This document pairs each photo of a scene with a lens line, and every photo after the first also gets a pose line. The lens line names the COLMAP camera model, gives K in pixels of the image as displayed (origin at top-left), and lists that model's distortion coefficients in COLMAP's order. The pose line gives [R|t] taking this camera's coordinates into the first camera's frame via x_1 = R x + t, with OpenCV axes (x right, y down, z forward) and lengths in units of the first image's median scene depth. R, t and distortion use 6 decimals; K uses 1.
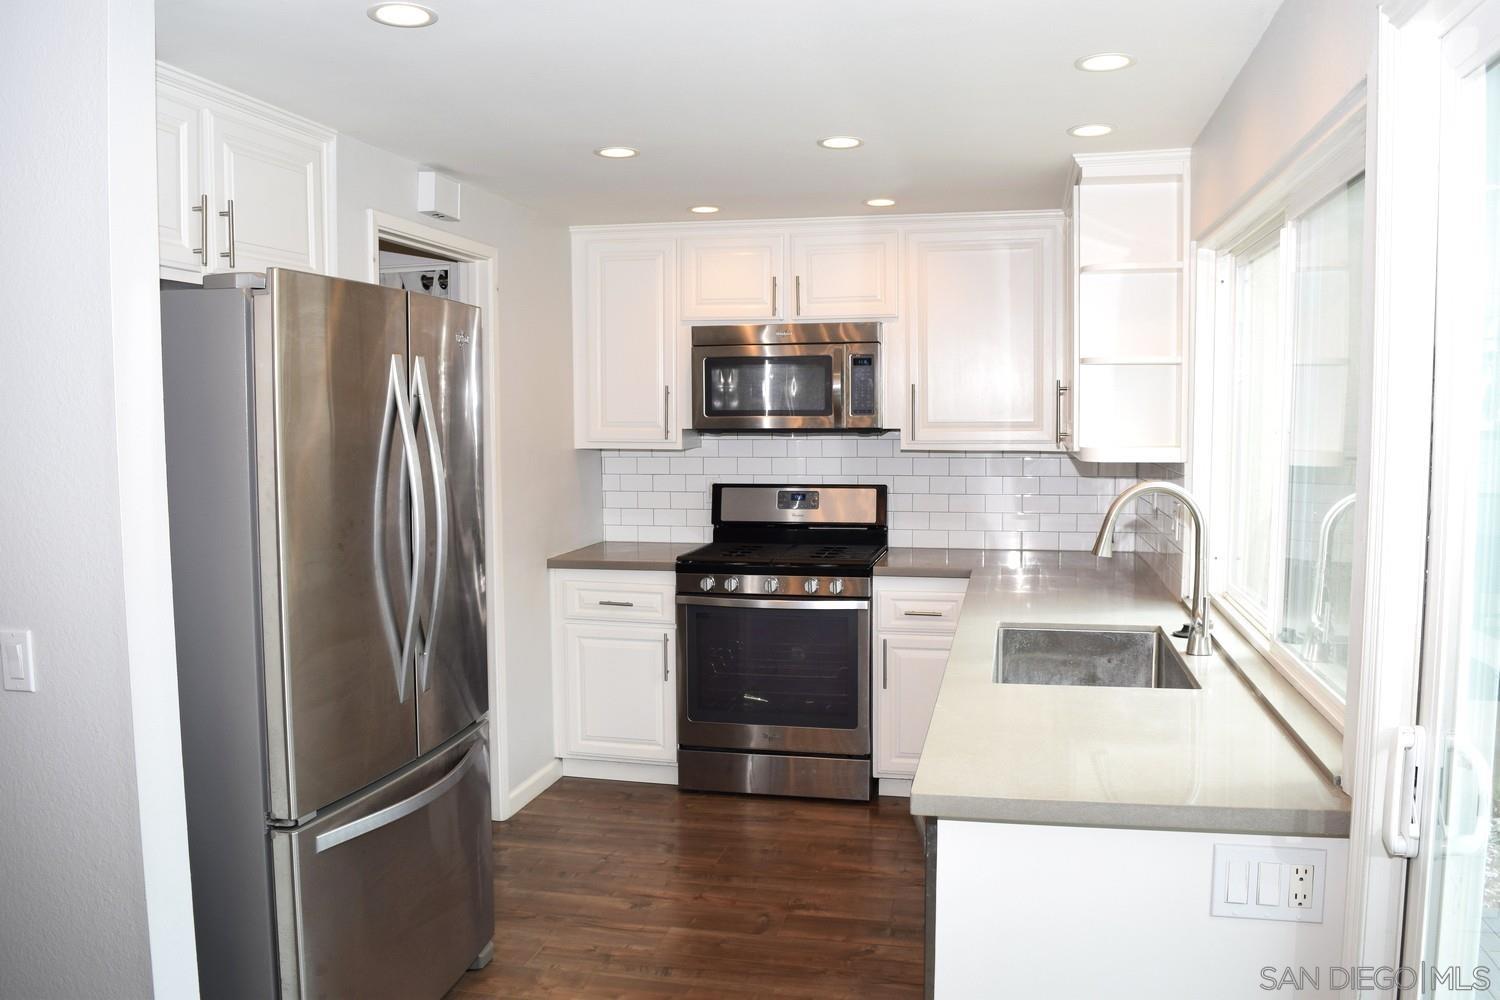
lens RADIAL K [[1167.6, 0, 761.1], [0, 1167.6, 501.7], [0, 0, 1]] dist [-0.079547, 0.027146]
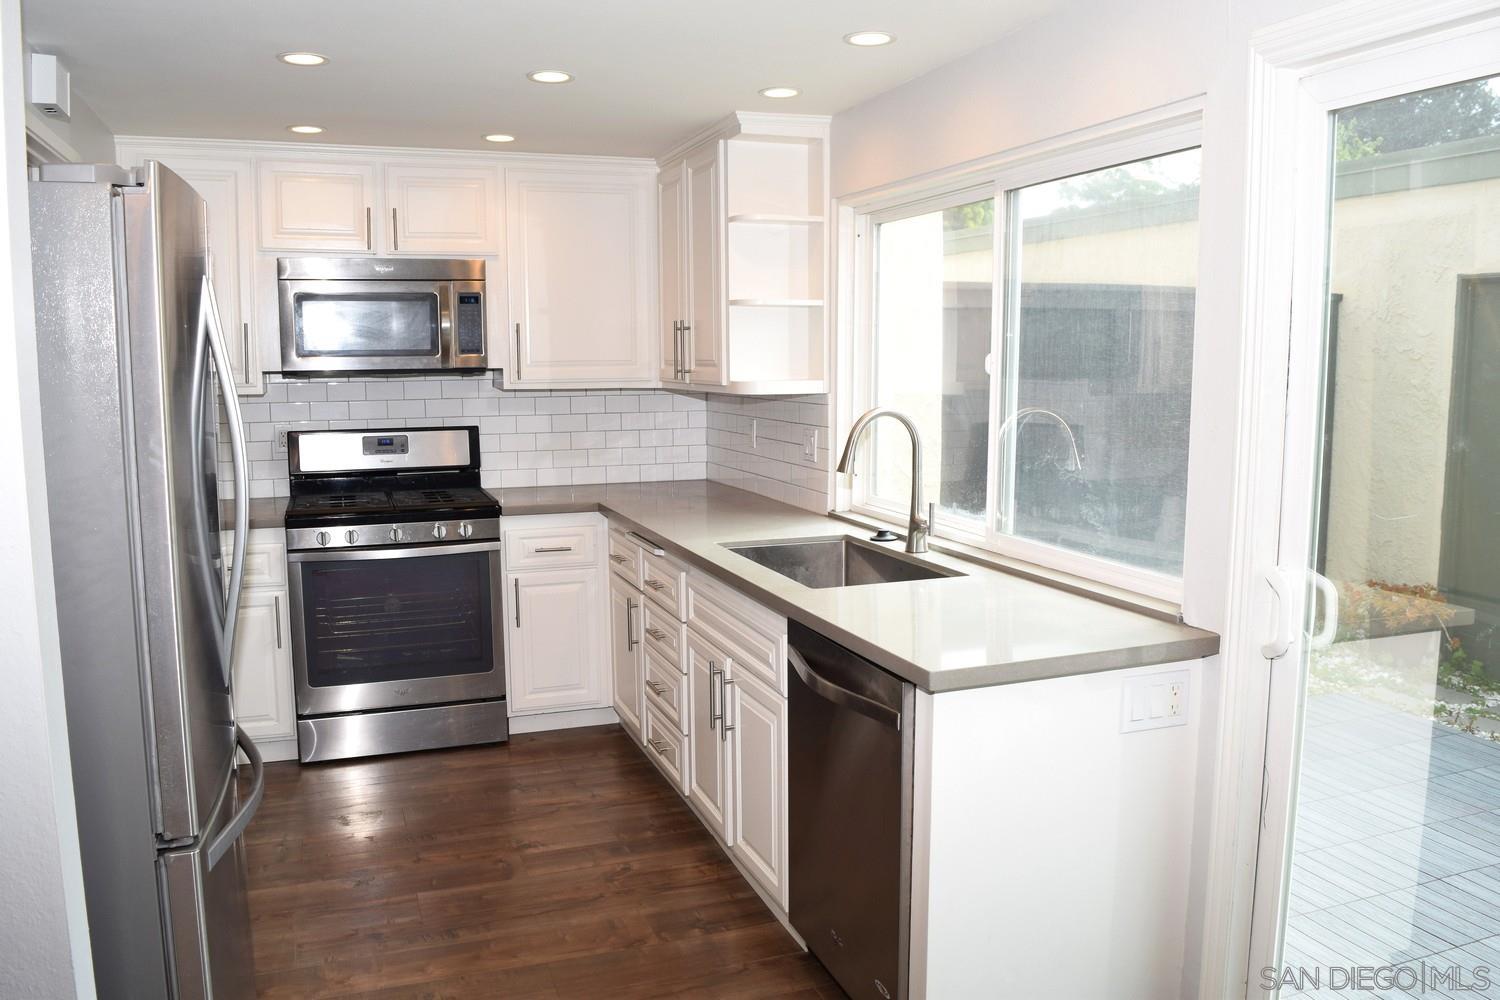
lens RADIAL K [[1167.6, 0, 762.9], [0, 1167.6, 500.2], [0, 0, 1]] dist [-0.079547, 0.027146]
pose [[0.847062, -0.066335, 0.527338, -0.232627], [0.041383, 0.997400, 0.058992, 0.000504], [-0.529880, -0.028147, 0.847605, 0.039832]]
